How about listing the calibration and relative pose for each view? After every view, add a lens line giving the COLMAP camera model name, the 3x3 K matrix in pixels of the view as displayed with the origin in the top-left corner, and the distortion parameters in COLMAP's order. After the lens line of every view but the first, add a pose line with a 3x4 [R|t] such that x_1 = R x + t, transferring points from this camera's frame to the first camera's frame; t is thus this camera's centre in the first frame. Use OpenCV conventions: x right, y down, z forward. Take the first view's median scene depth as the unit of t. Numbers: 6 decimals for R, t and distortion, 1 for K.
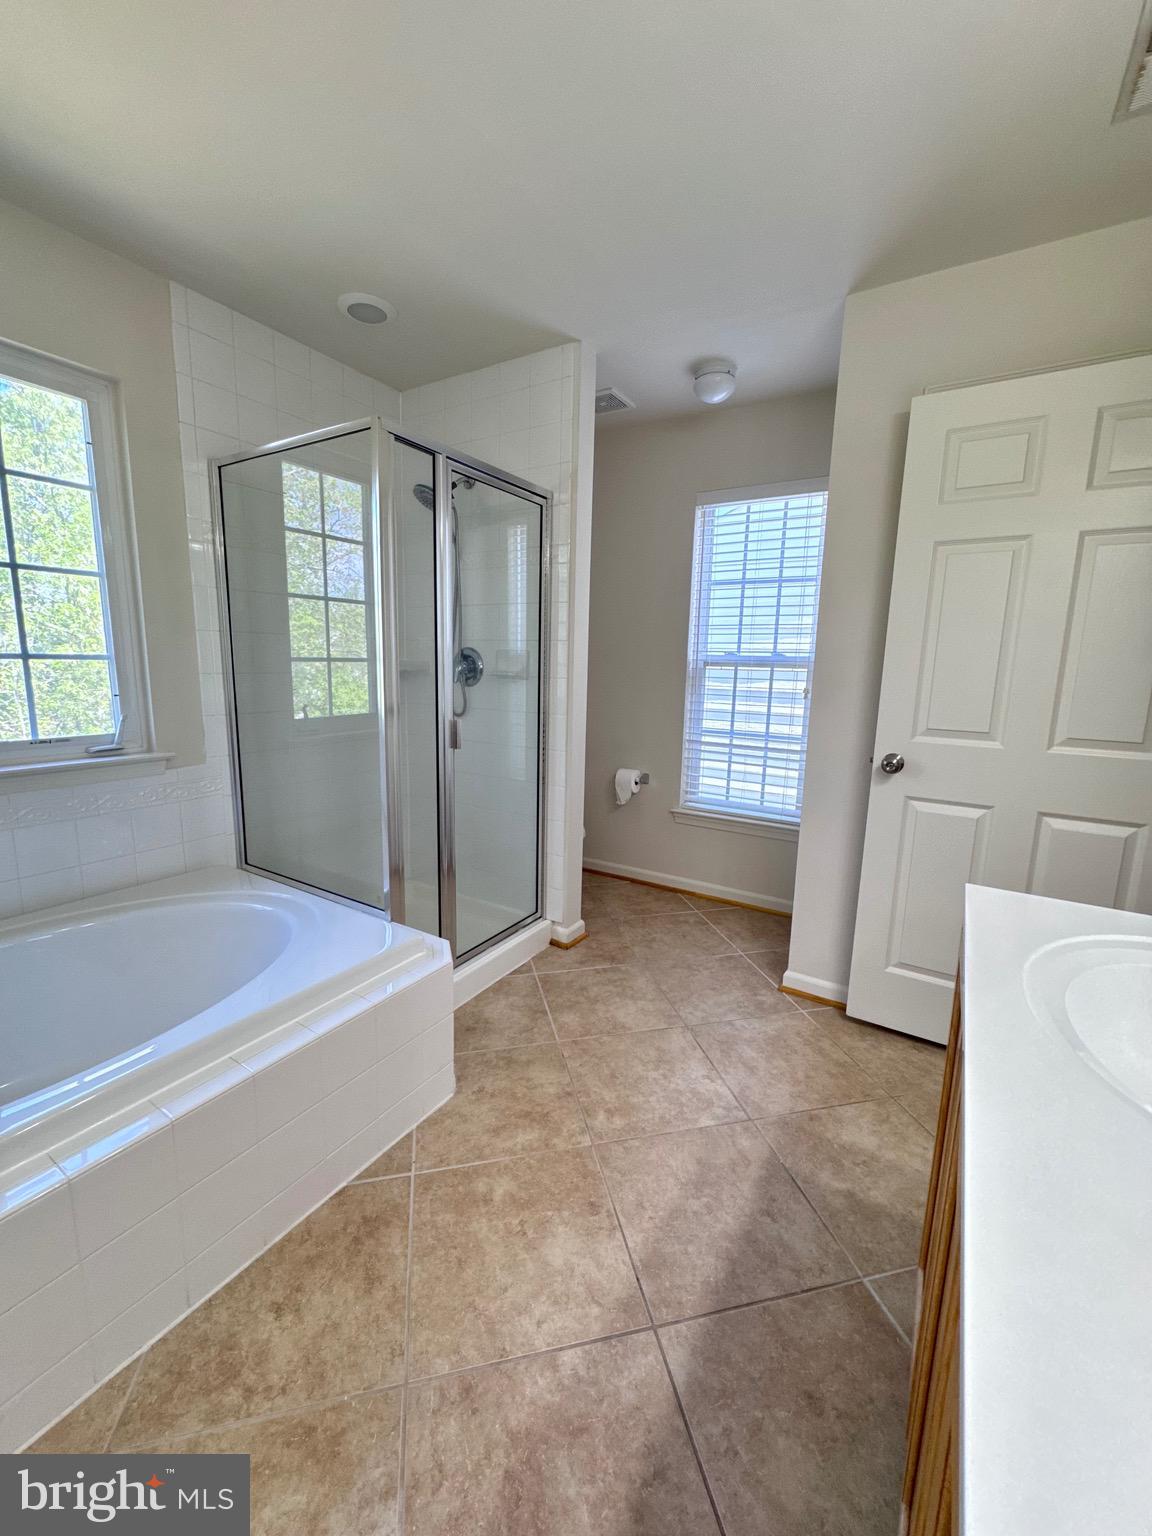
lens RADIAL K [[616.0, 0, 581.7], [0, 616.0, 769.6], [0, 0, 1]] dist [-0.004524, -0.000309]
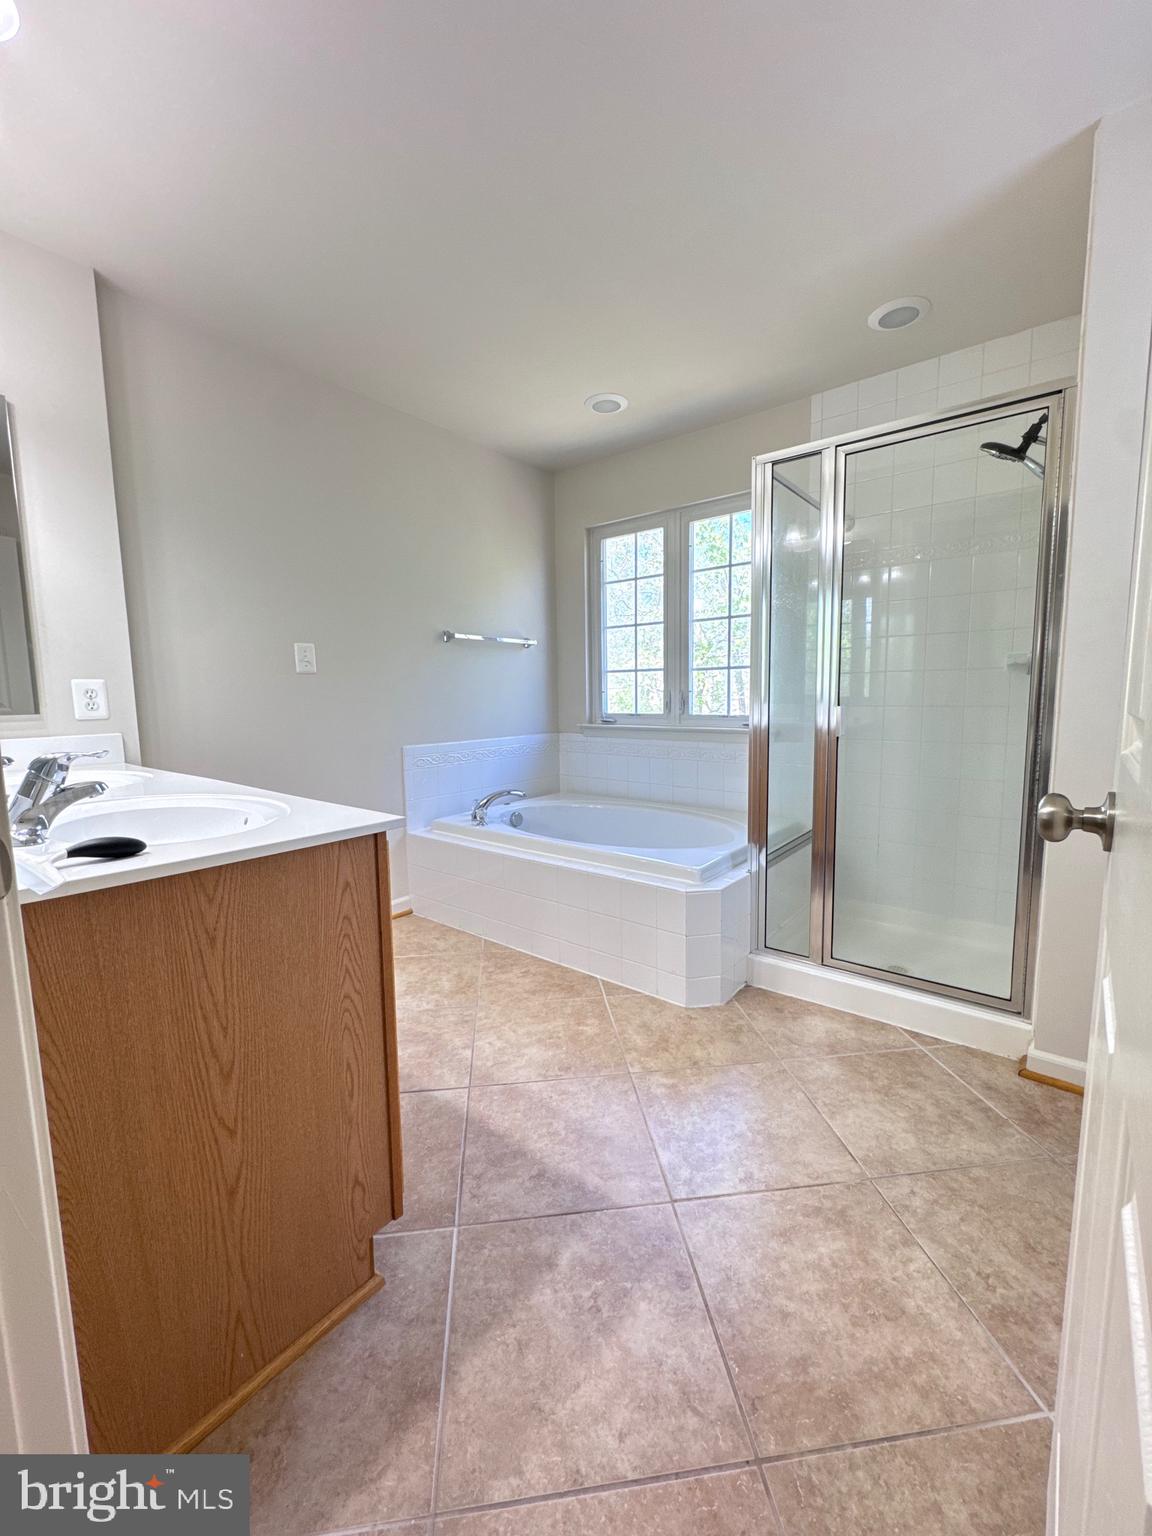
lens RADIAL K [[616.0, 0, 569.4], [0, 616.0, 771.0], [0, 0, 1]] dist [-0.004524, -0.000309]
pose [[-0.128358, 0.100491, -0.986623, 1.046095], [-0.161449, 0.979464, 0.120766, -0.037137], [0.978498, 0.174791, -0.109498, 0.899721]]
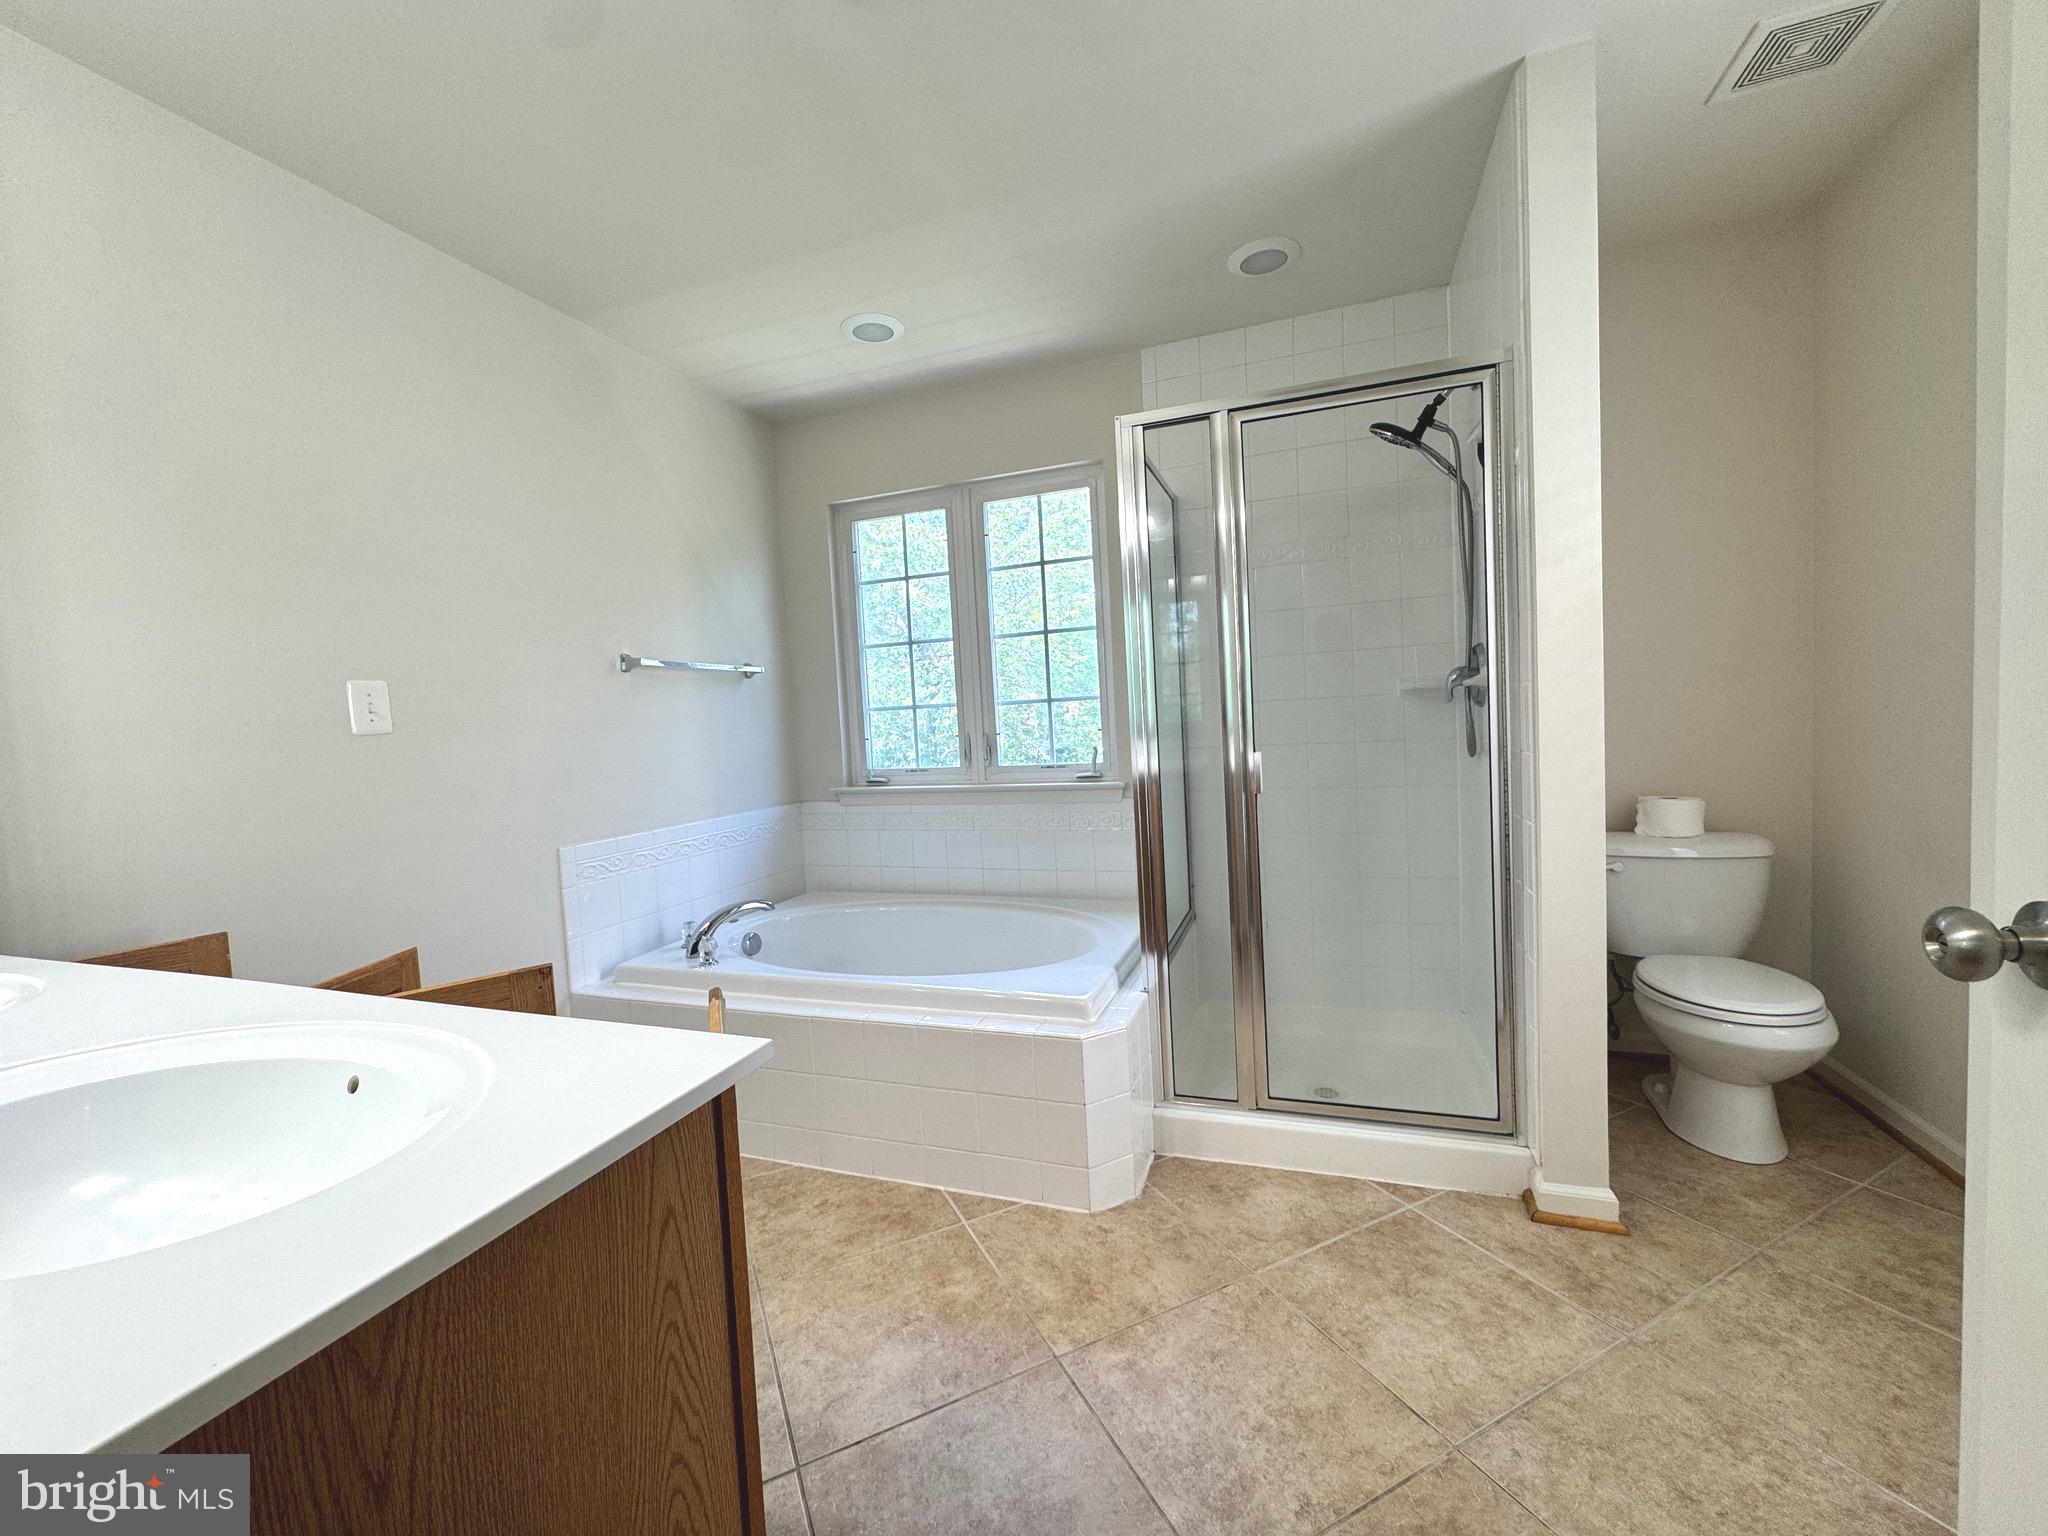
lens RADIAL K [[821.4, 0, 1016.5], [0, 821.4, 772.0], [0, 0, 1]] dist [-0.004524, -0.000309]
pose [[0.196444, 0.026619, -0.980154, 0.870816], [-0.114640, 0.993399, 0.004003, -0.038197], [0.973790, 0.111578, 0.198199, 0.686478]]
